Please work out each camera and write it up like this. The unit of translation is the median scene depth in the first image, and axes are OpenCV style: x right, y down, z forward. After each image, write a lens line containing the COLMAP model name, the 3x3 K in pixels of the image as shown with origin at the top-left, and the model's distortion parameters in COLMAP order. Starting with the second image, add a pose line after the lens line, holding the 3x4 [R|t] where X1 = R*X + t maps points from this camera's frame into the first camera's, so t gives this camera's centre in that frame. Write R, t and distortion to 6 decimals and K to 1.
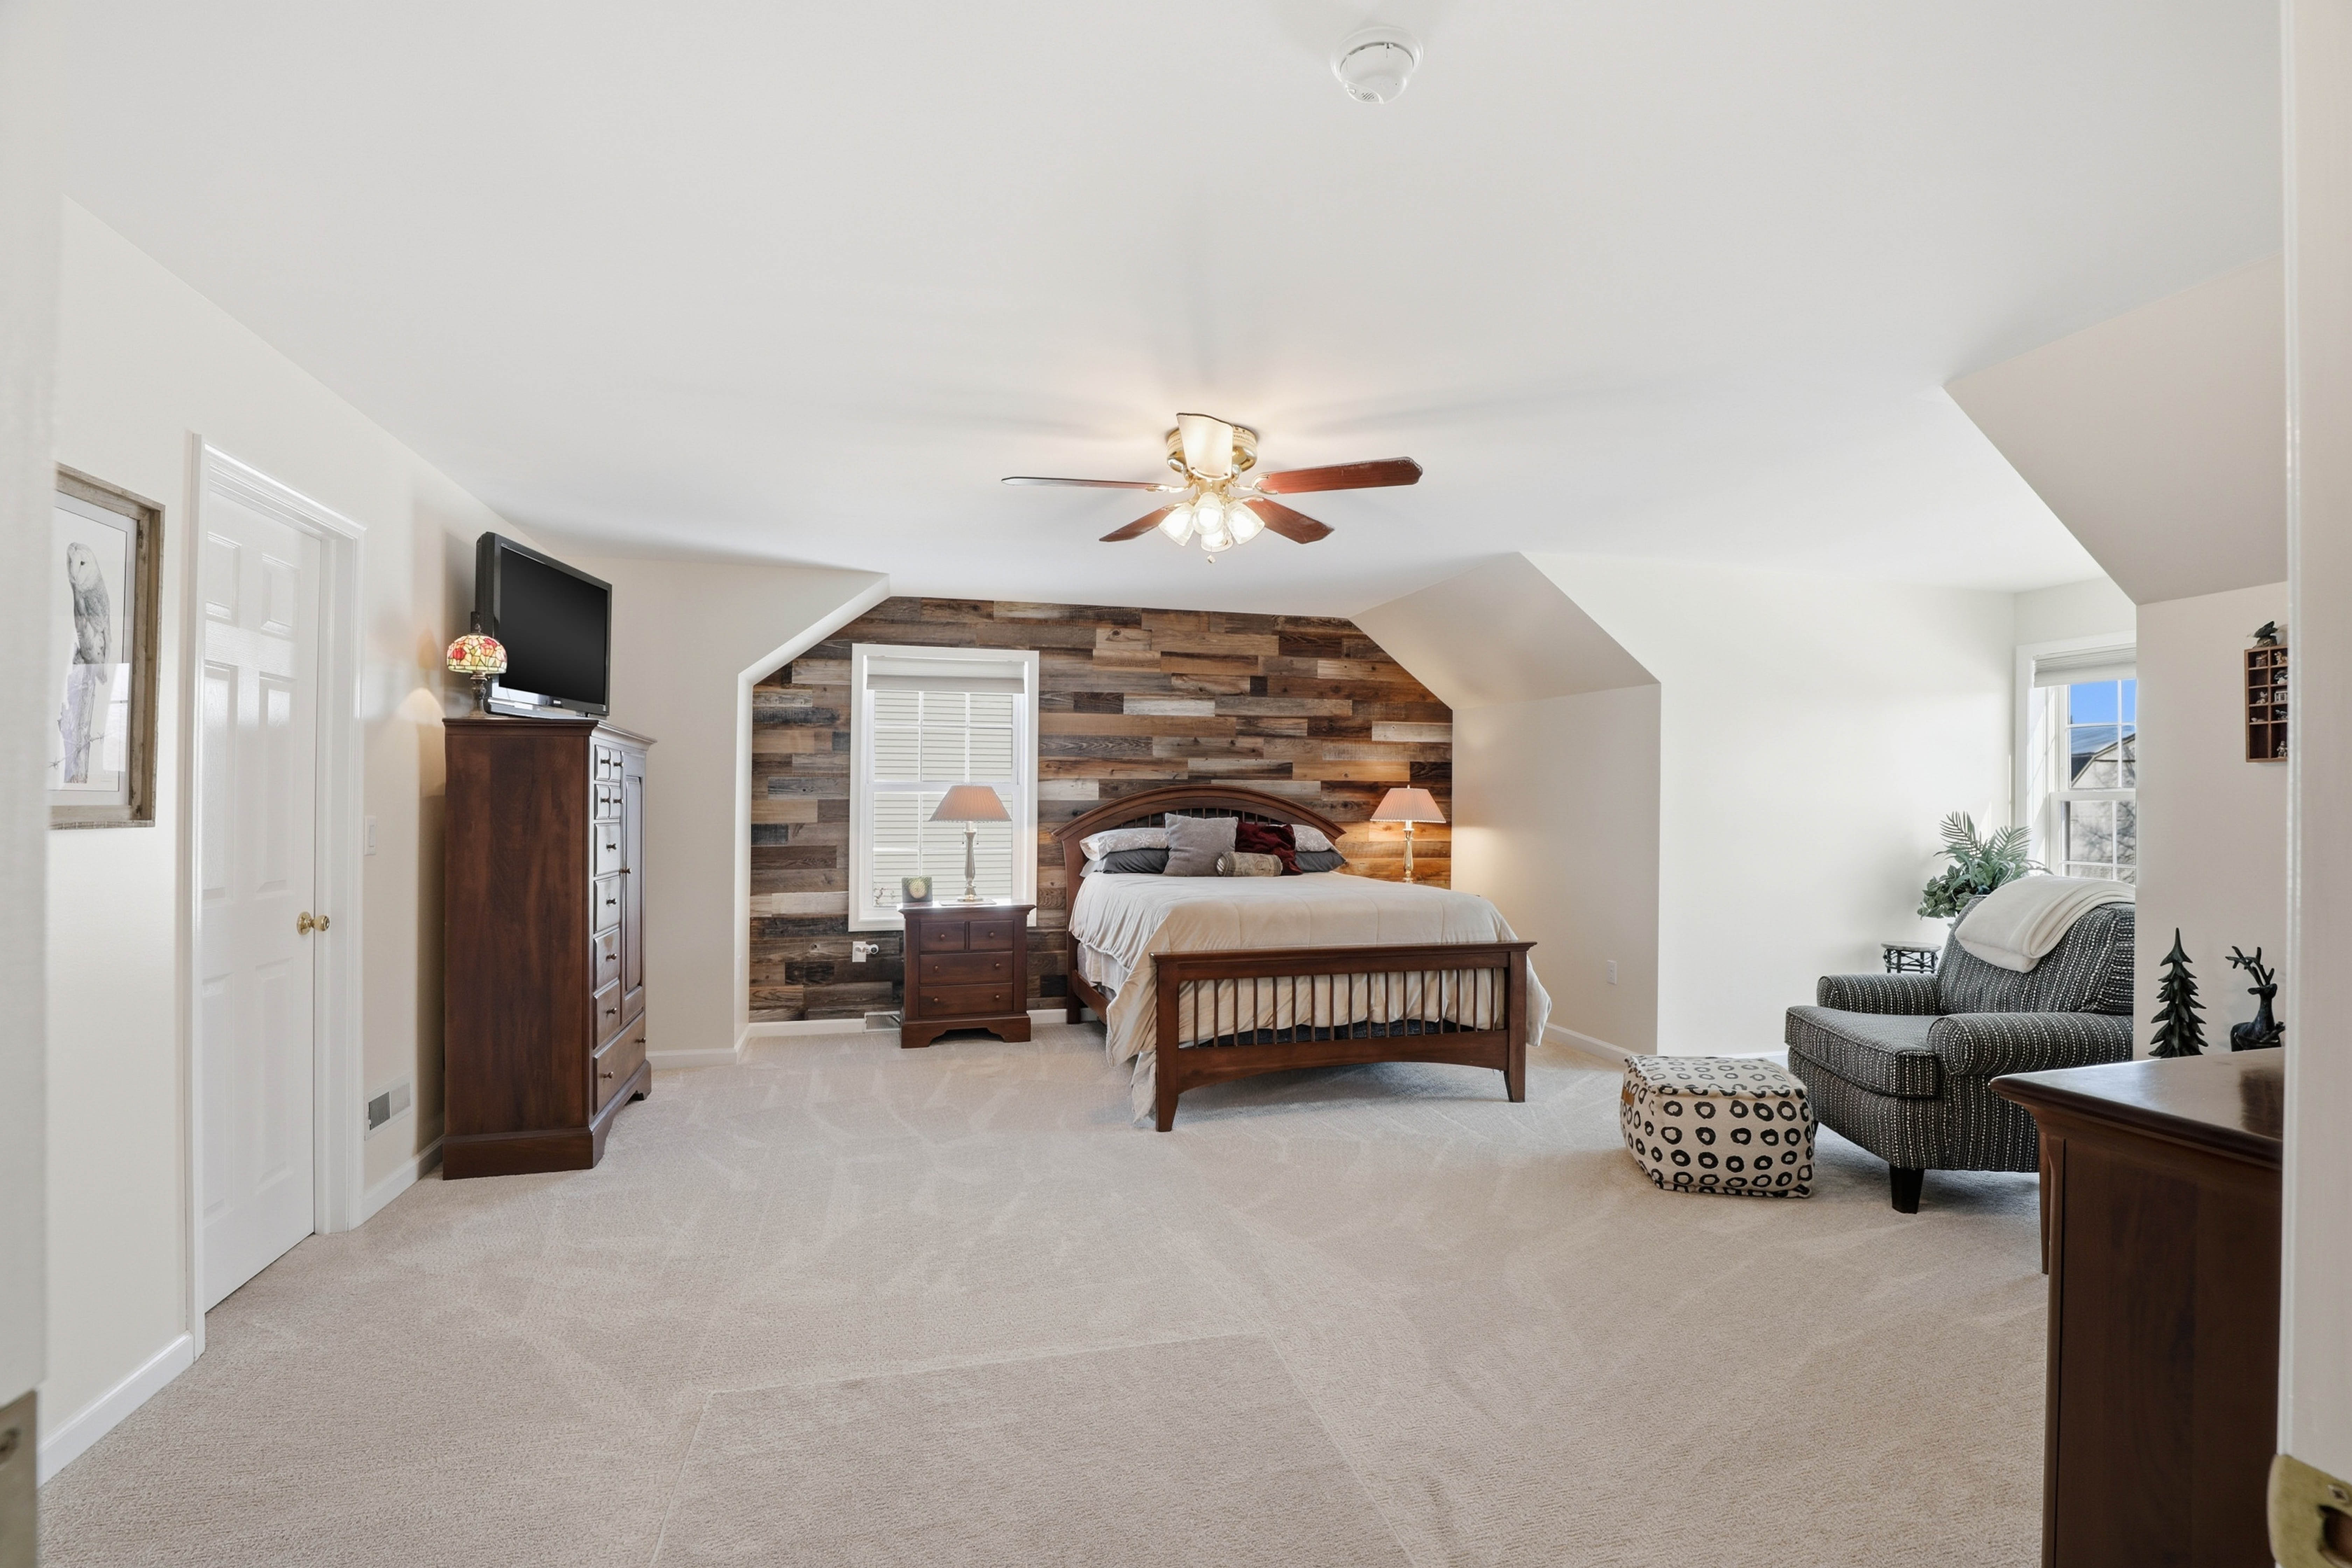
lens RADIAL K [[1081.6, 0, 1183.0], [0, 1081.6, 813.0], [0, 0, 1]] dist [-0.033550, 0.000800]
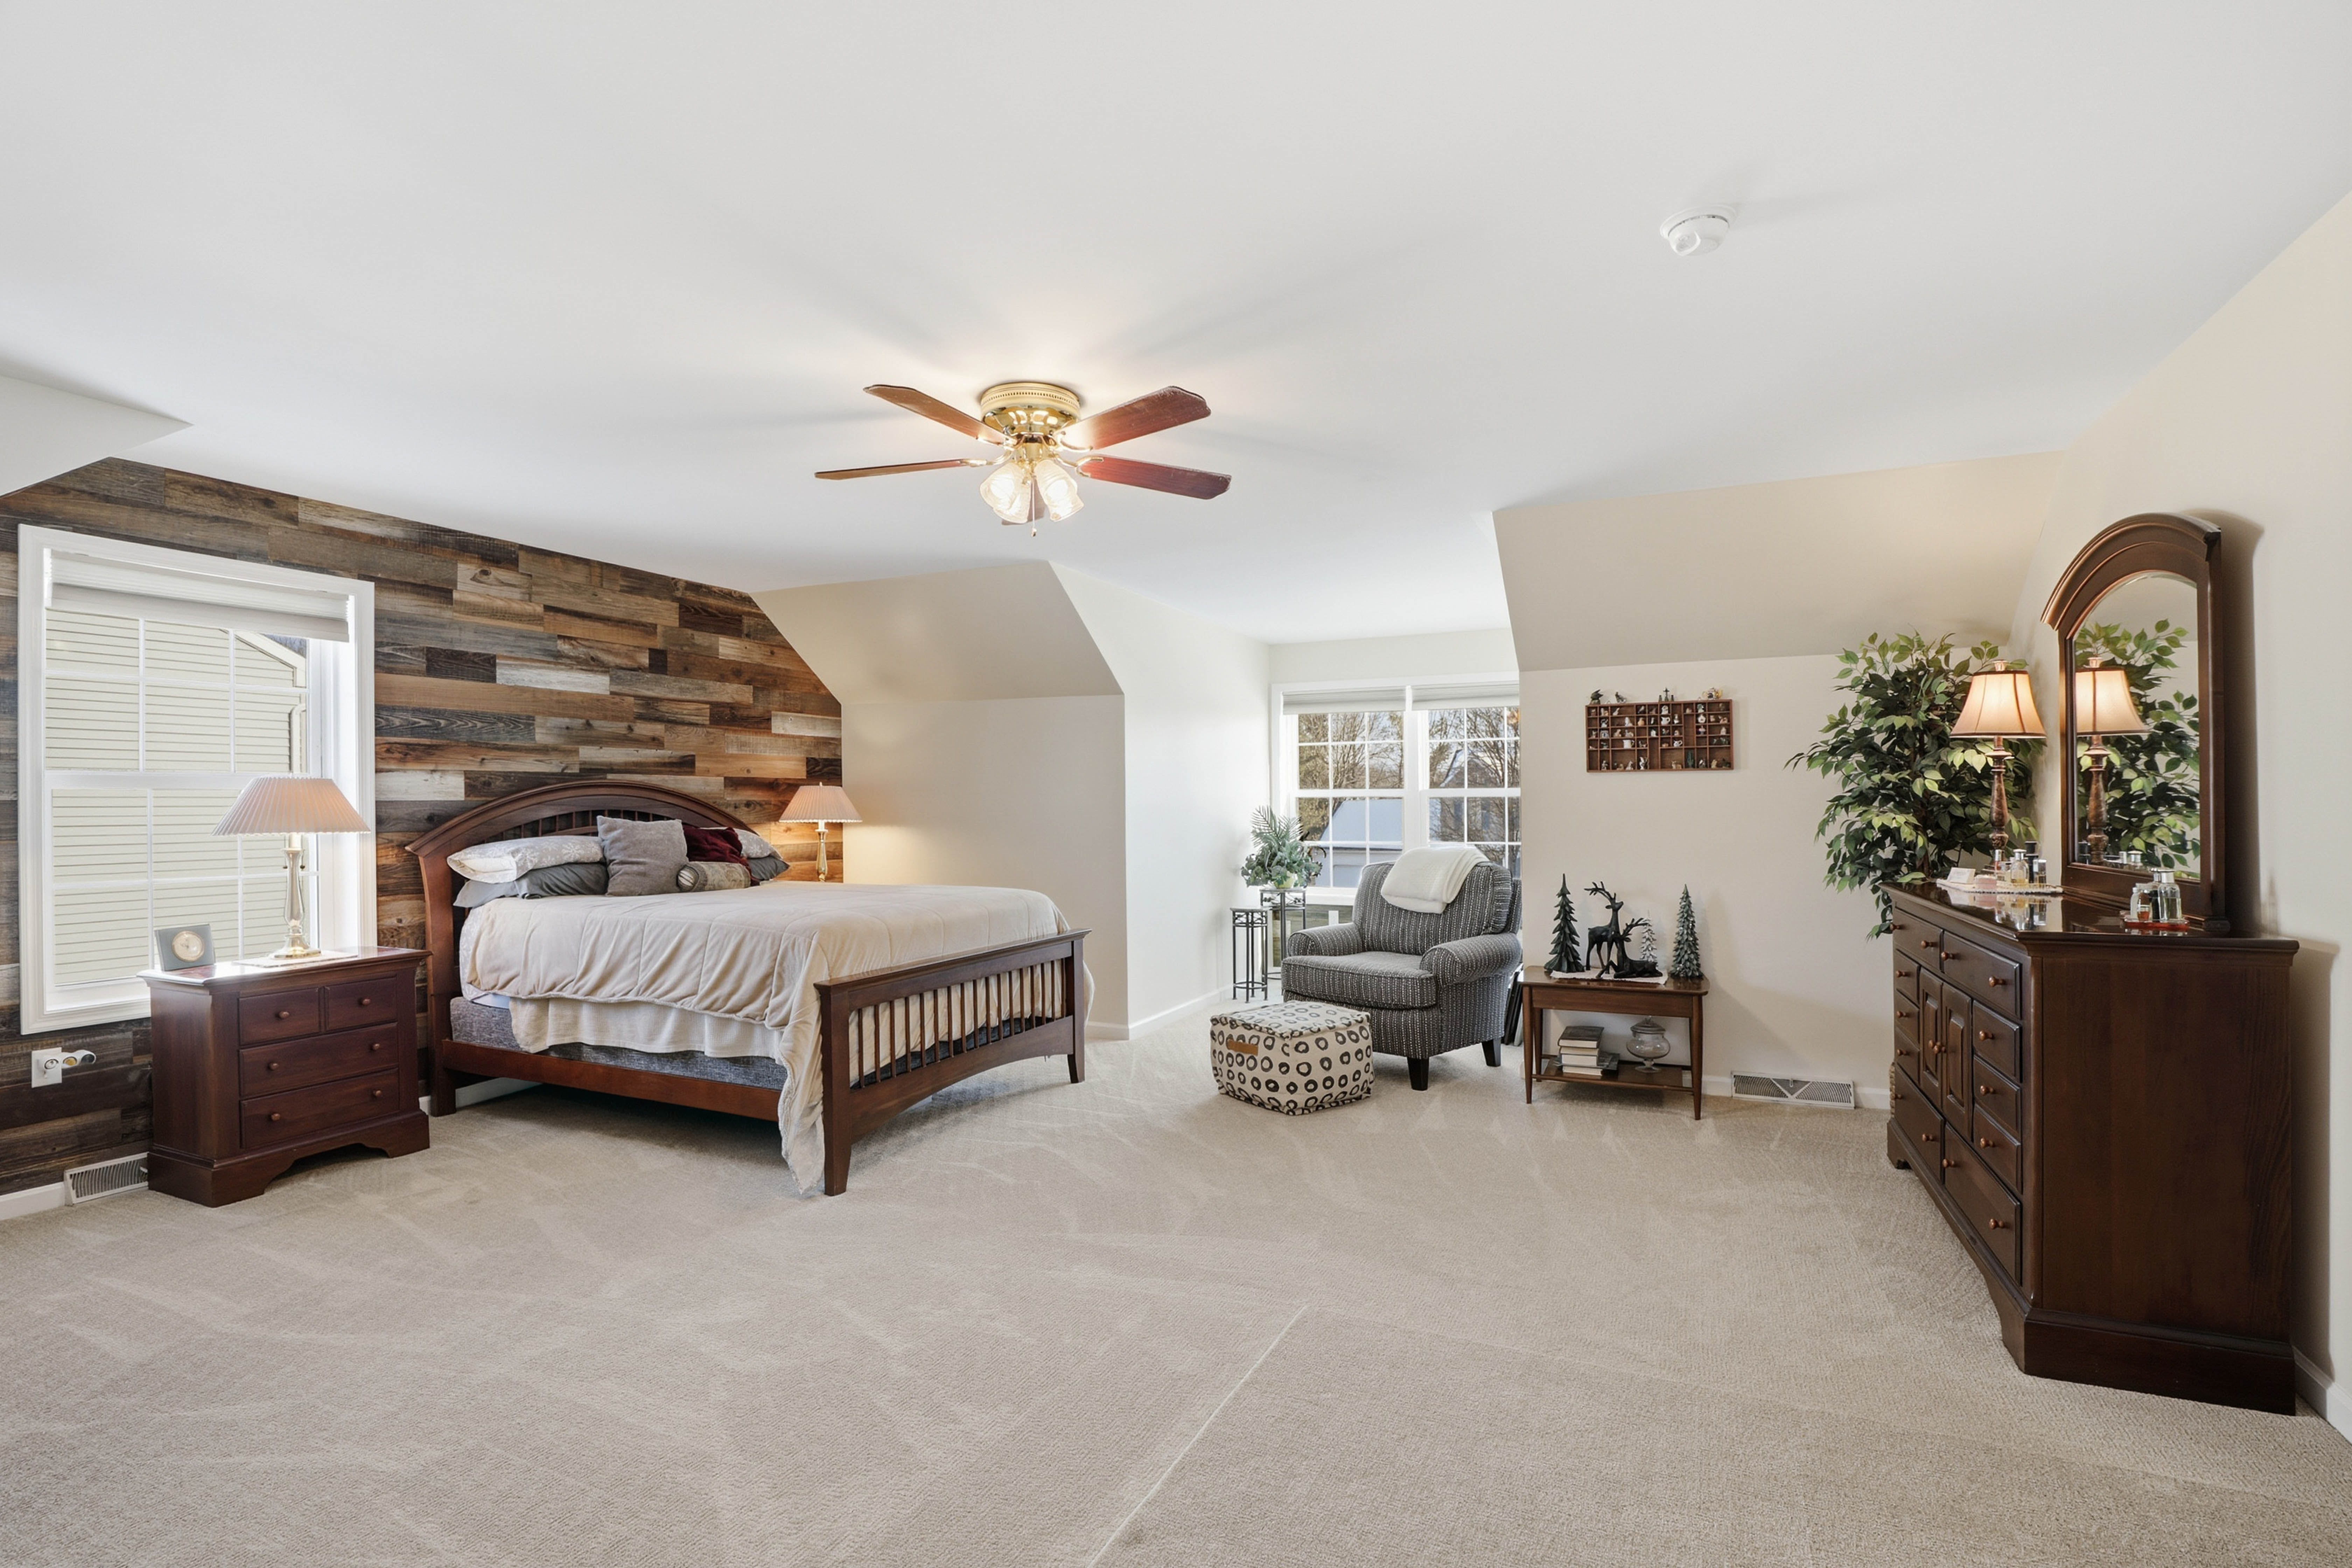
lens RADIAL K [[1098.9, 0, 1177.8], [0, 1098.9, 808.1], [0, 0, 1]] dist [-0.034576, 0.006434]
pose [[0.637955, -0.009644, 0.770014, -0.348017], [0.013532, 0.999908, 0.001311, -0.000986], [-0.769955, 0.009583, 0.638026, 0.178202]]
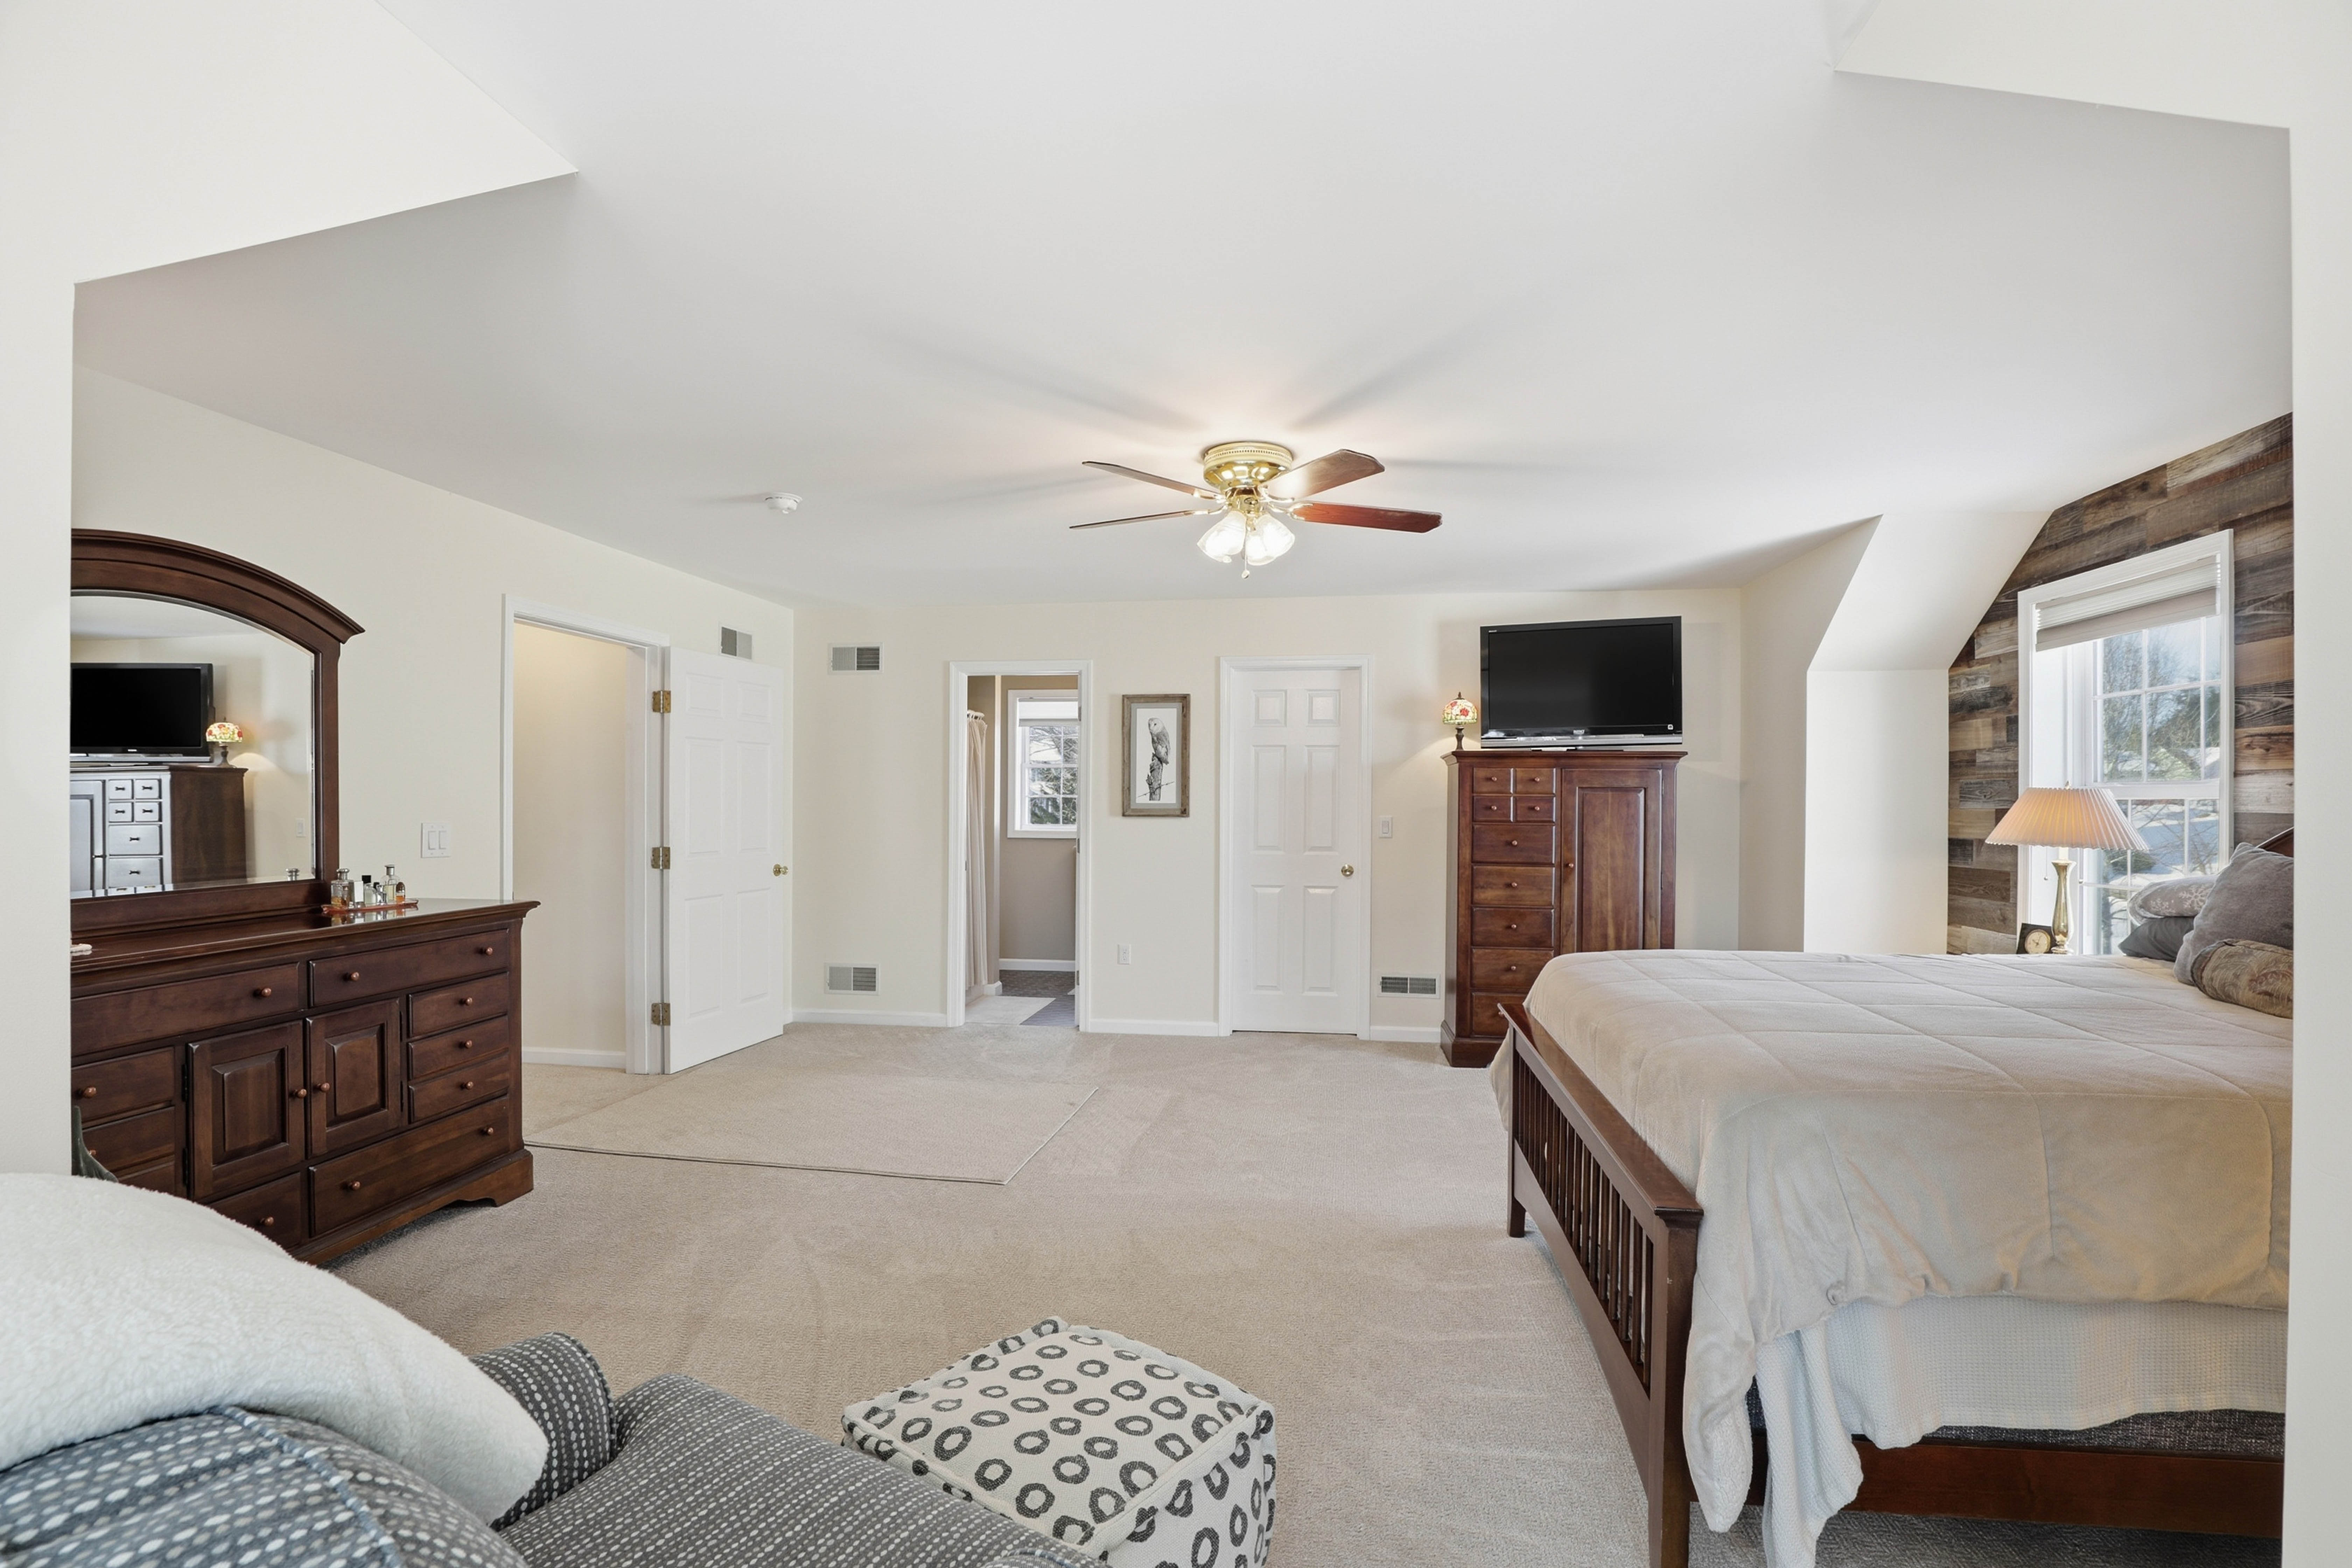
lens RADIAL K [[1071.5, 0, 1177.3], [0, 1071.5, 799.4], [0, 0, 1]] dist [-0.029144, 0.000769]
pose [[-0.389547, -0.001795, -0.921005, 0.551779], [-0.010335, 0.999944, 0.002423, -0.014689], [0.920949, 0.010463, -0.389543, 0.752685]]
